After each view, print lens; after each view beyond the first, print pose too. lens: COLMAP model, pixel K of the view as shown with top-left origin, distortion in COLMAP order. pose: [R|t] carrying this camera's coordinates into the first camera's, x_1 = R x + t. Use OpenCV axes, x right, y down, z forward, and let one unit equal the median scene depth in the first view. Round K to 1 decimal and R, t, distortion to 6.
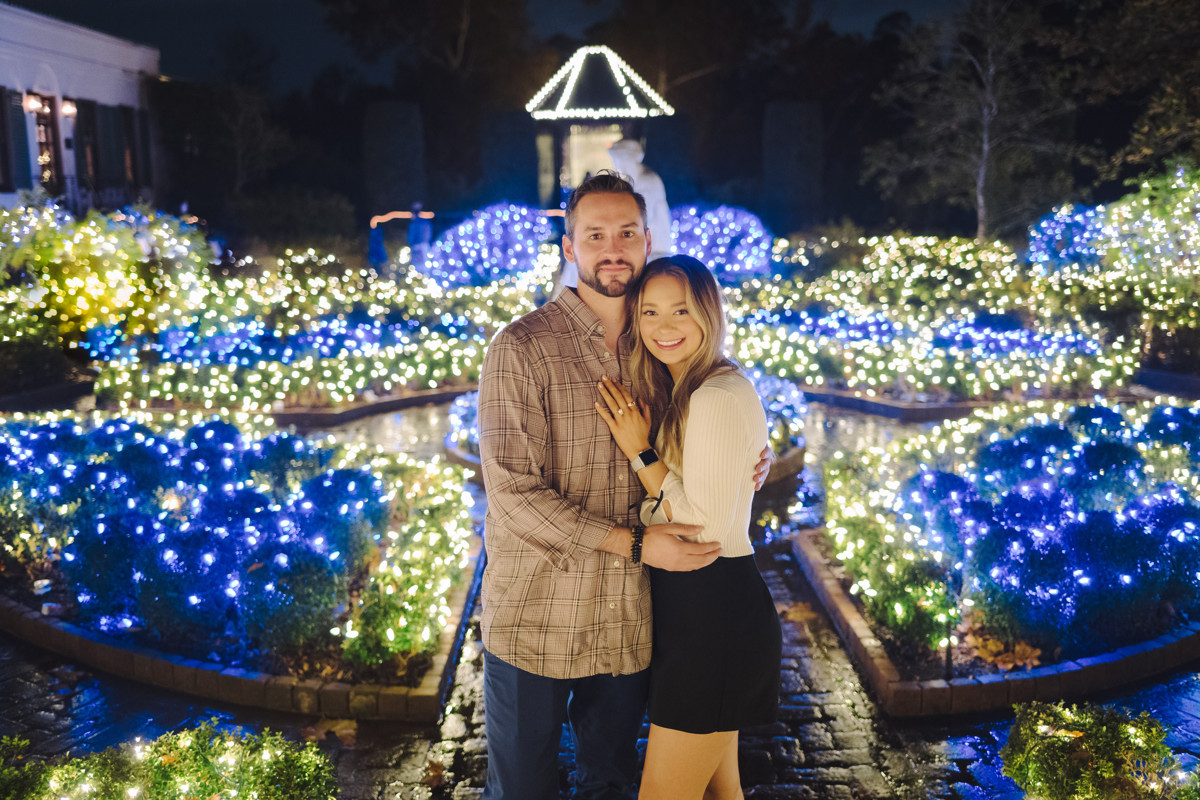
lens RADIAL K [[1188.0, 0, 581.5], [0, 1188.0, 400.0], [0, 0, 1]] dist [0.002675, -0.011581]
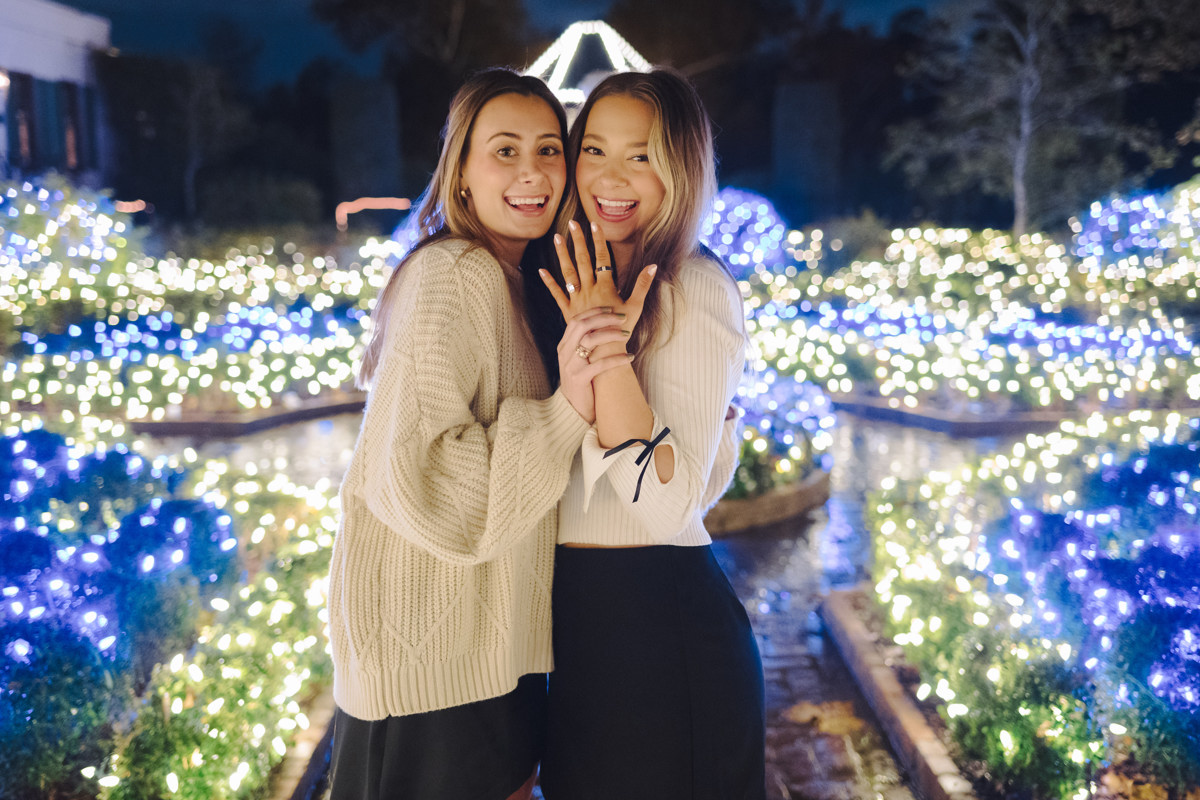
lens RADIAL K [[1221.2, 0, 576.6], [0, 1221.2, 393.6], [0, 0, 1]] dist [-0.002708, -0.008295]
pose [[0.999955, 0.008218, -0.004811, 0.020820], [-0.008290, 0.999849, -0.015246, 0.003188], [0.004685, 0.015285, 0.999872, 0.169101]]
